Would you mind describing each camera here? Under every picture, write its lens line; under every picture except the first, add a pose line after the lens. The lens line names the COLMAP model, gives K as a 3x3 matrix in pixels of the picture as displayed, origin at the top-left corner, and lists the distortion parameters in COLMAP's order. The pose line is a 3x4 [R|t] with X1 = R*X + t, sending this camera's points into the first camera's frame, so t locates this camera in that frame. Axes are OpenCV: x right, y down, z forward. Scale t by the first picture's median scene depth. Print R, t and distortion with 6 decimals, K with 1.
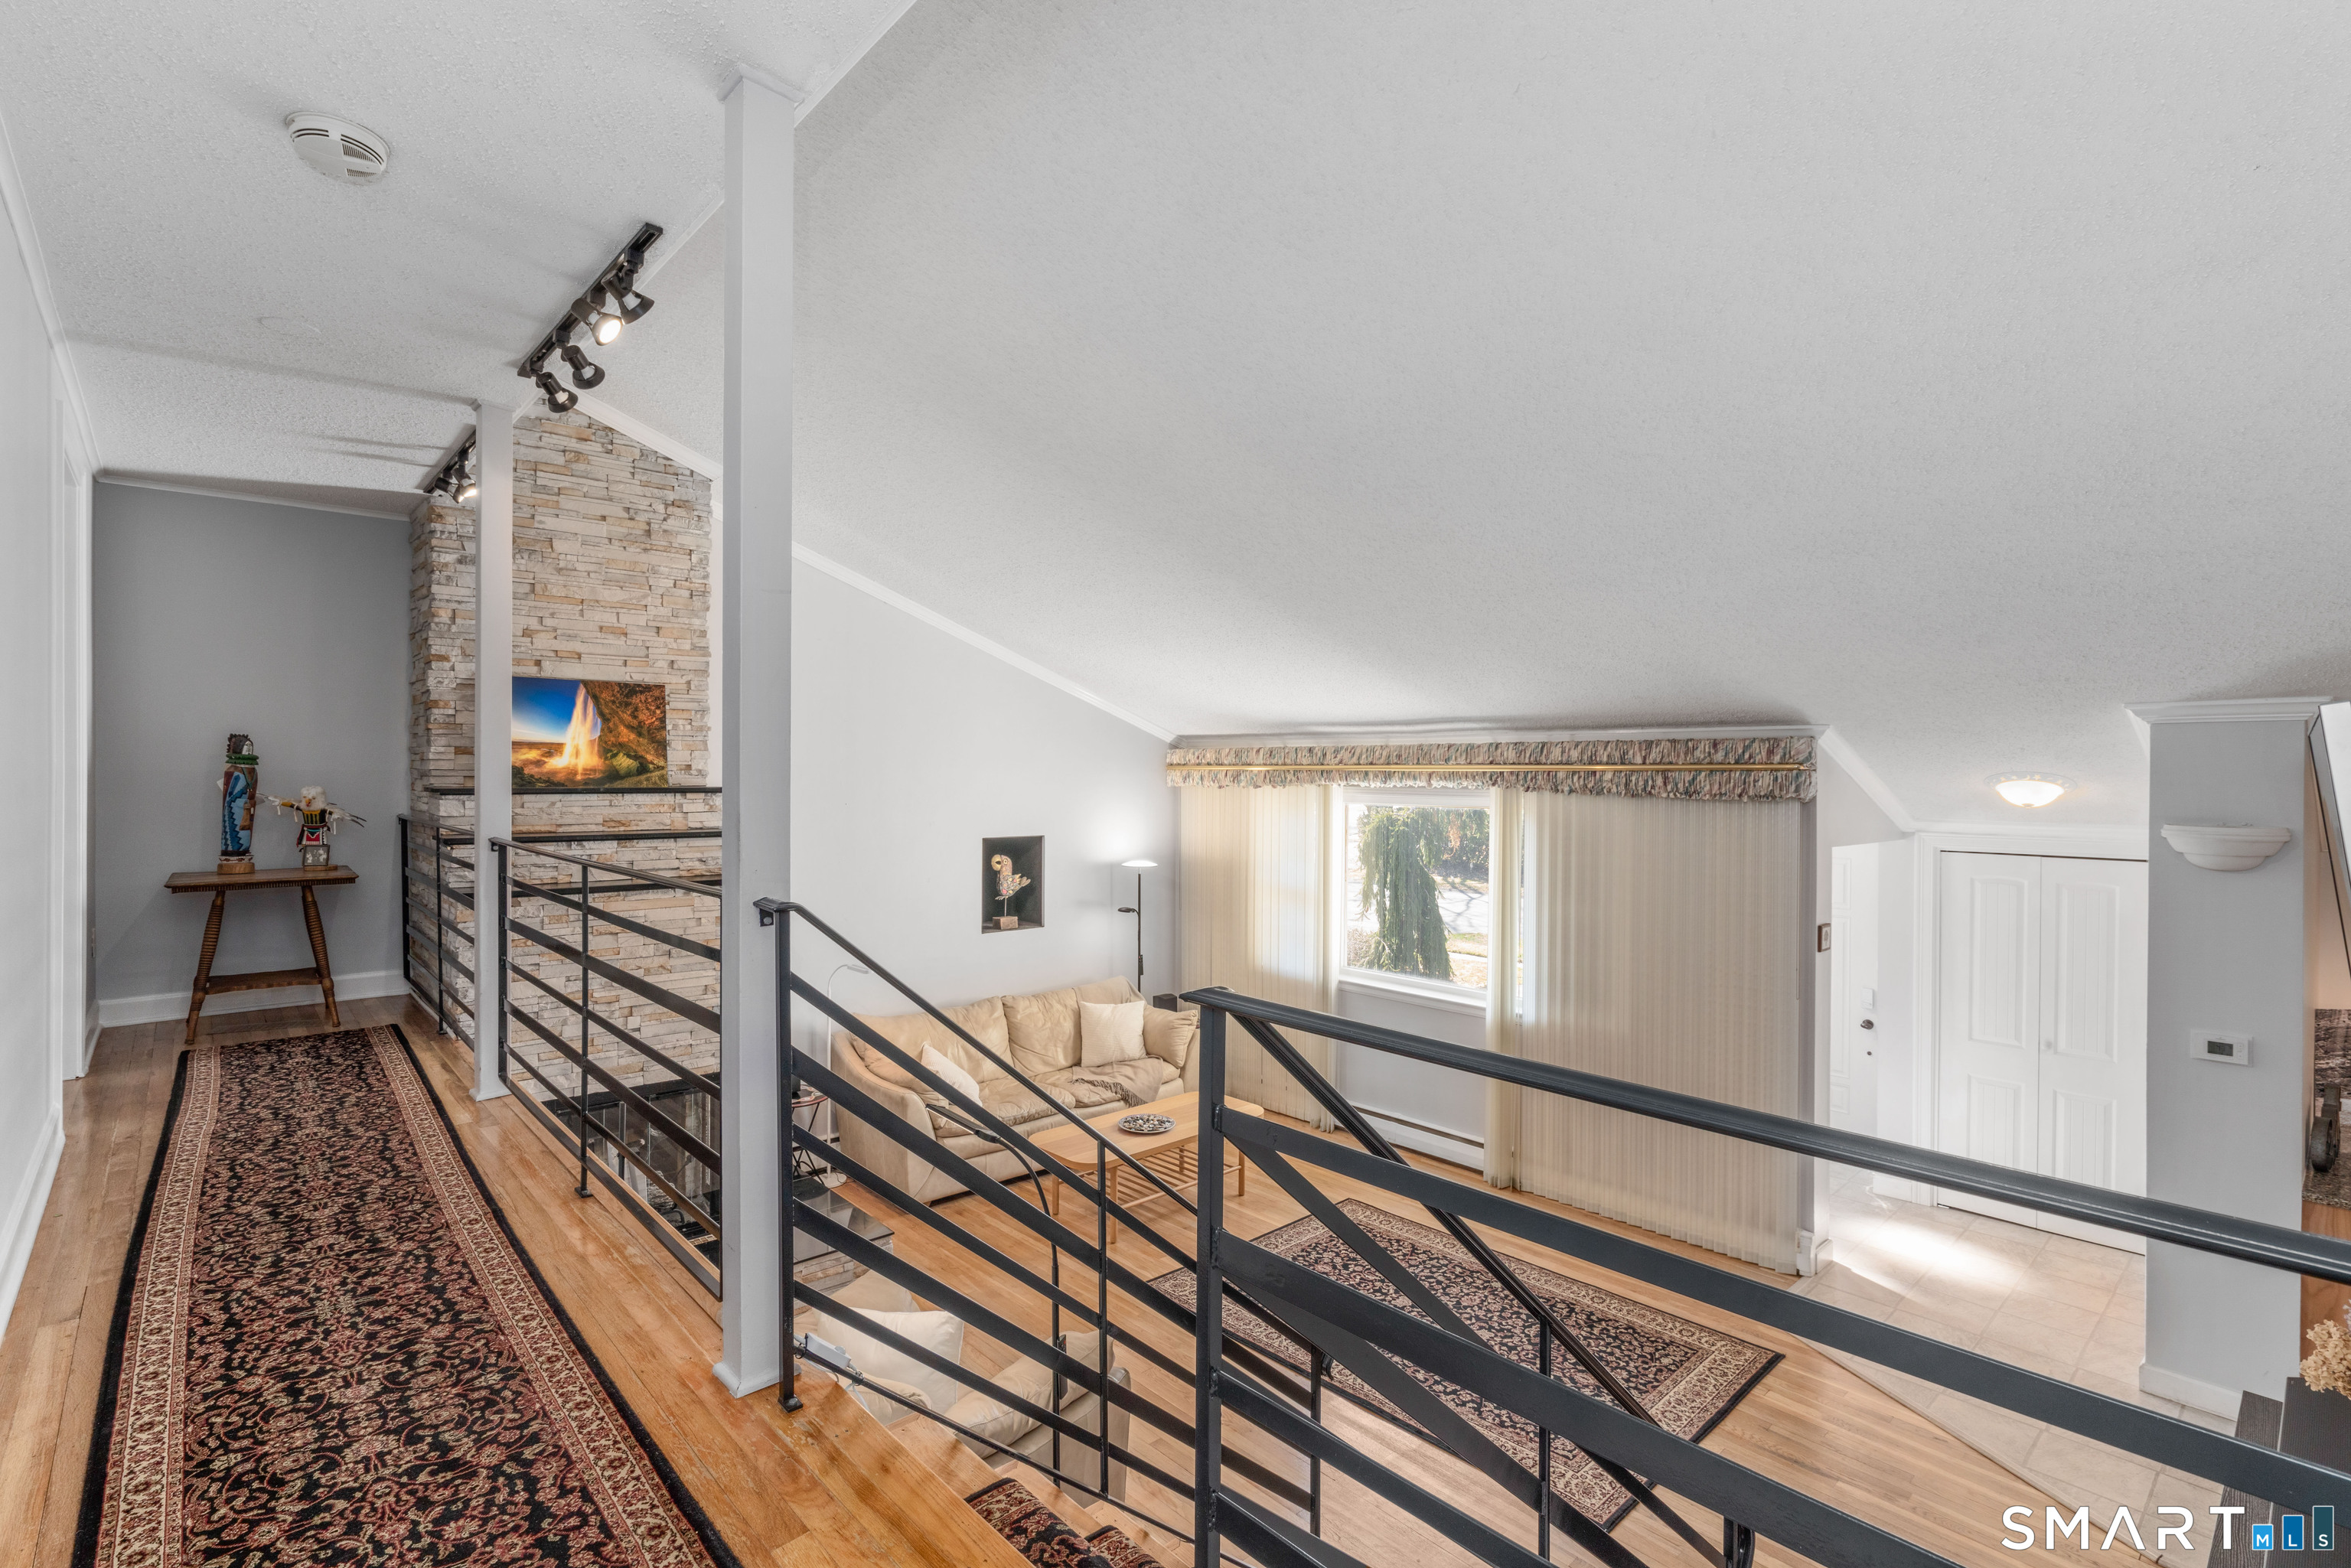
lens RADIAL K [[1086.4, 0, 1175.5], [0, 1086.4, 784.0], [0, 0, 1]] dist [-0.005279, 0.000410]
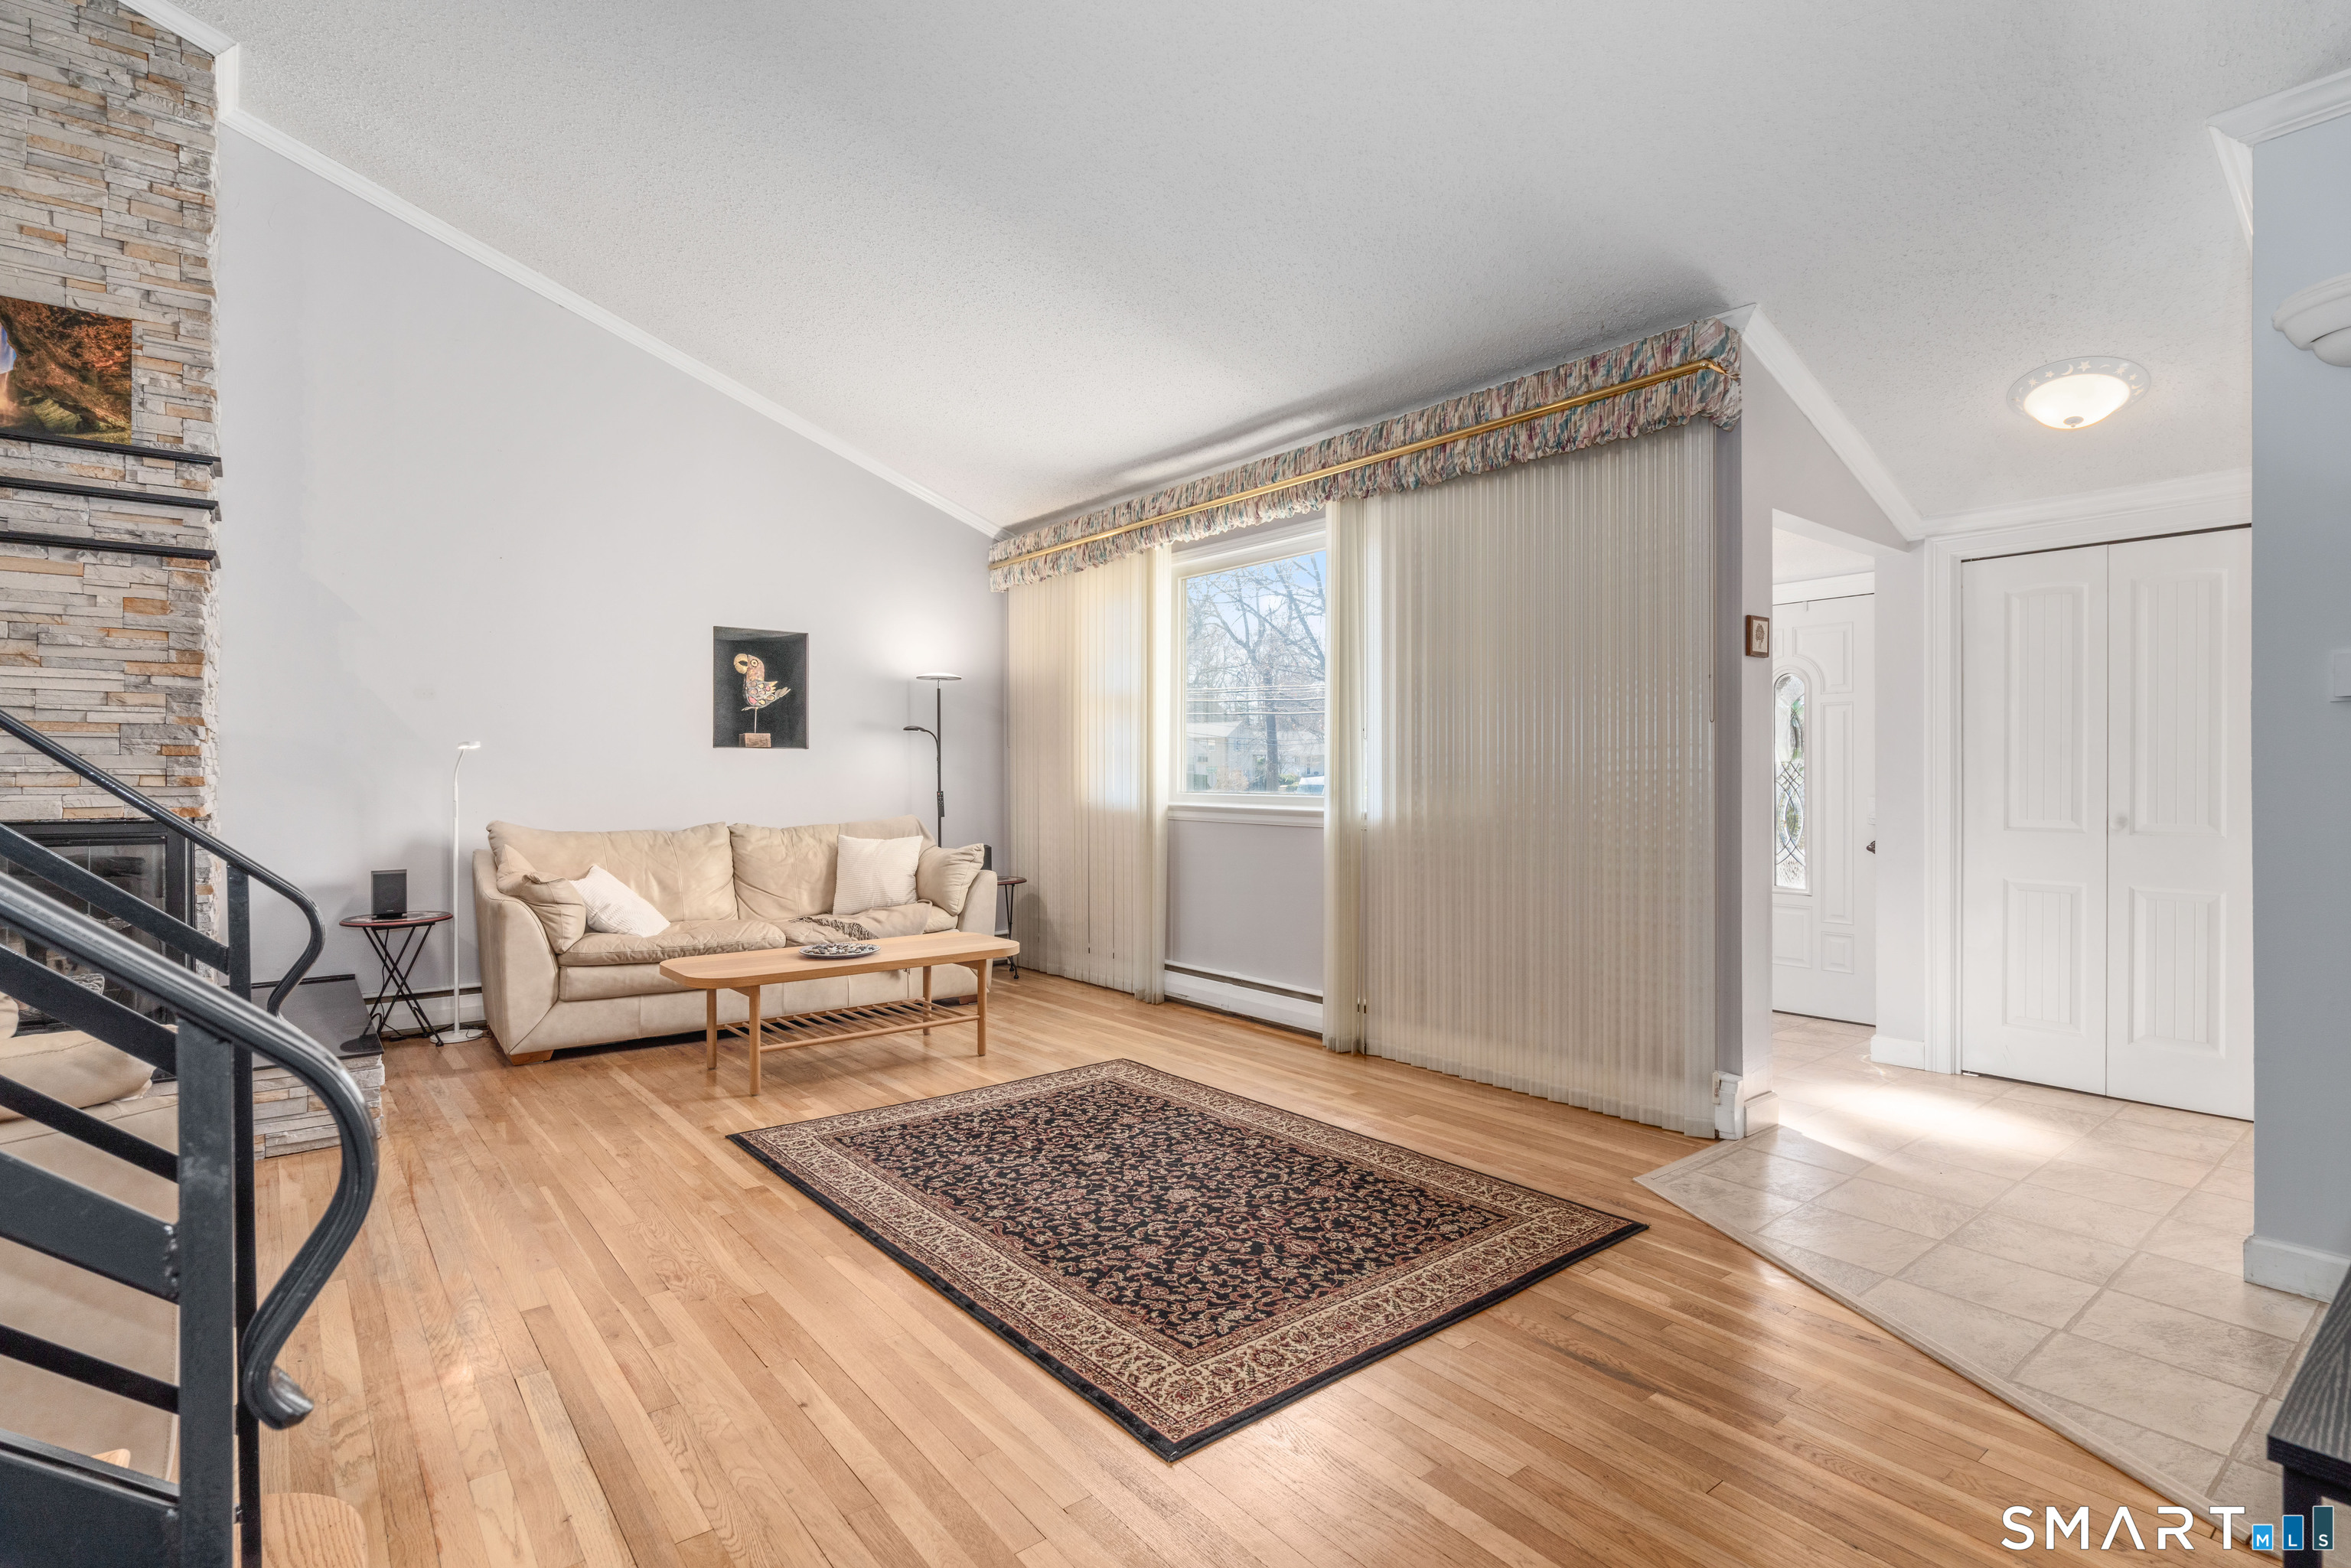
lens RADIAL K [[1131.5, 0, 1175.5], [0, 1131.5, 784.0], [0, 0, 1]] dist [0.000030, -0.000576]
pose [[0.998156, -0.006399, -0.060369, 0.275135], [0.006325, 0.999979, -0.001405, 0.225326], [0.060377, 0.001021, 0.998175, 0.275720]]
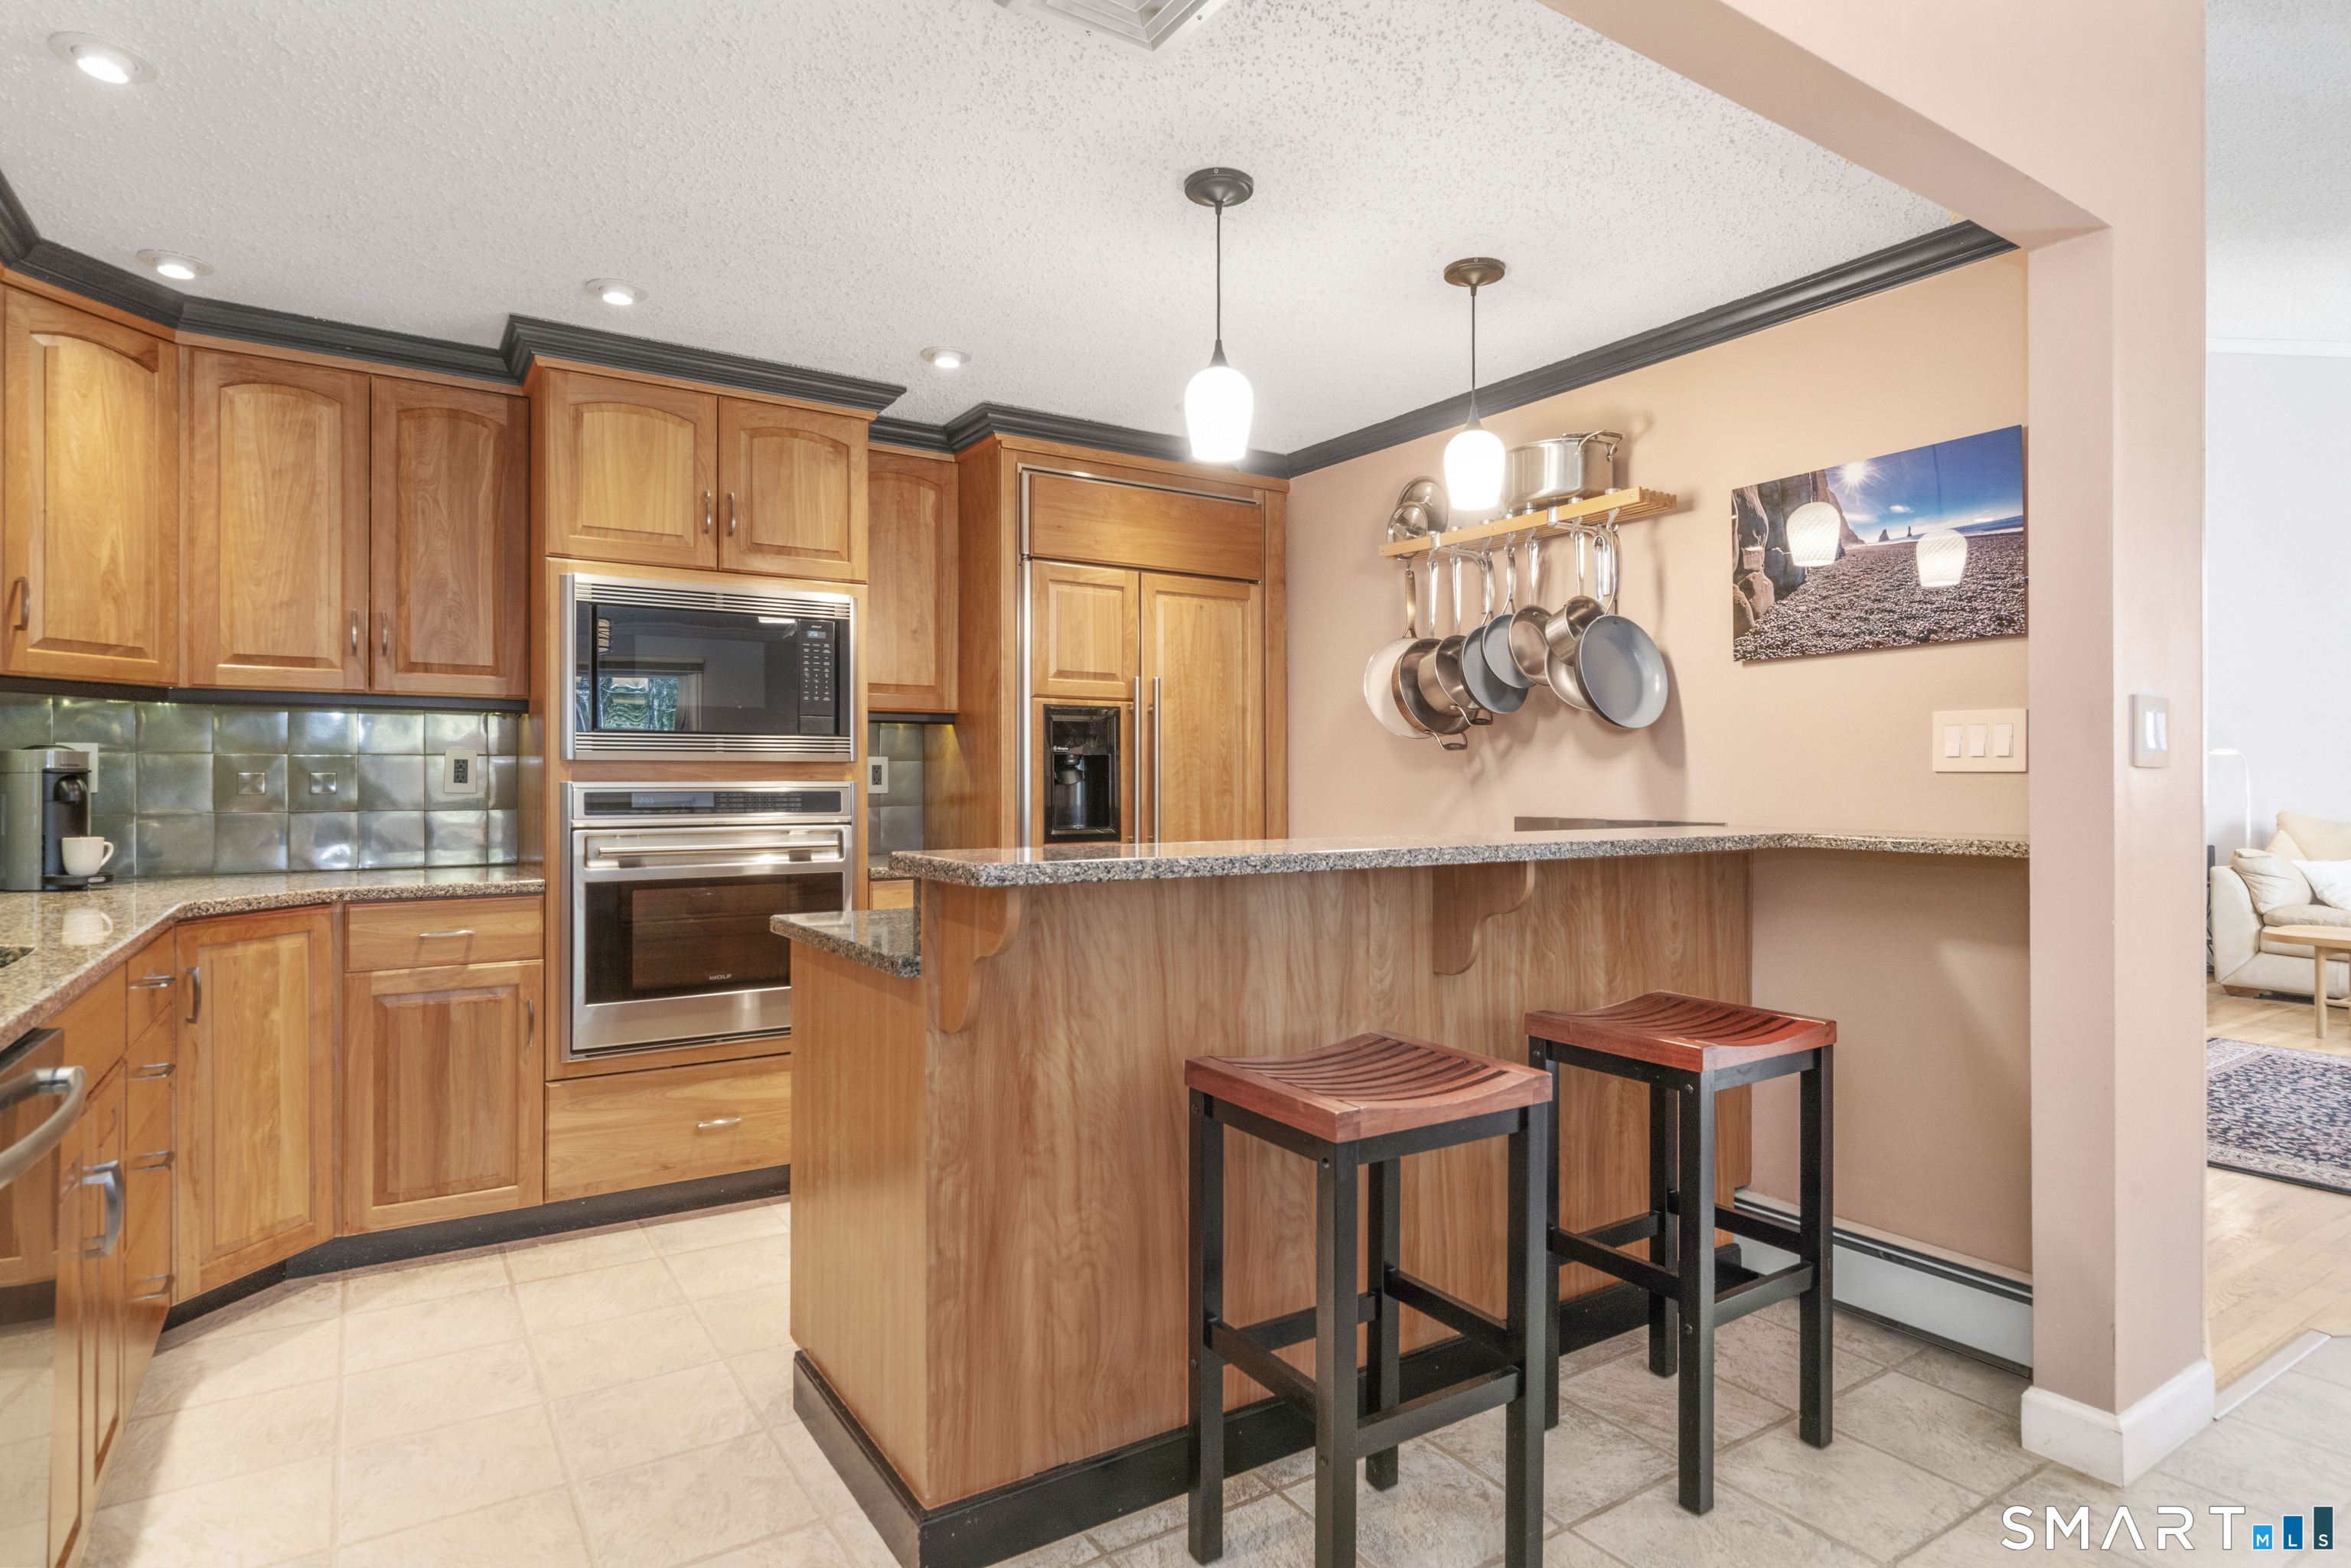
lens RADIAL K [[1246.6, 0, 1175.5], [0, 1246.6, 784.0], [0, 0, 1]] dist [0.002177, 0.000956]
pose [[-0.152322, -0.004743, -0.988320, 1.103539], [-0.005865, 0.999975, -0.003895, 0.234856], [0.988313, 0.005203, -0.152346, 0.251327]]
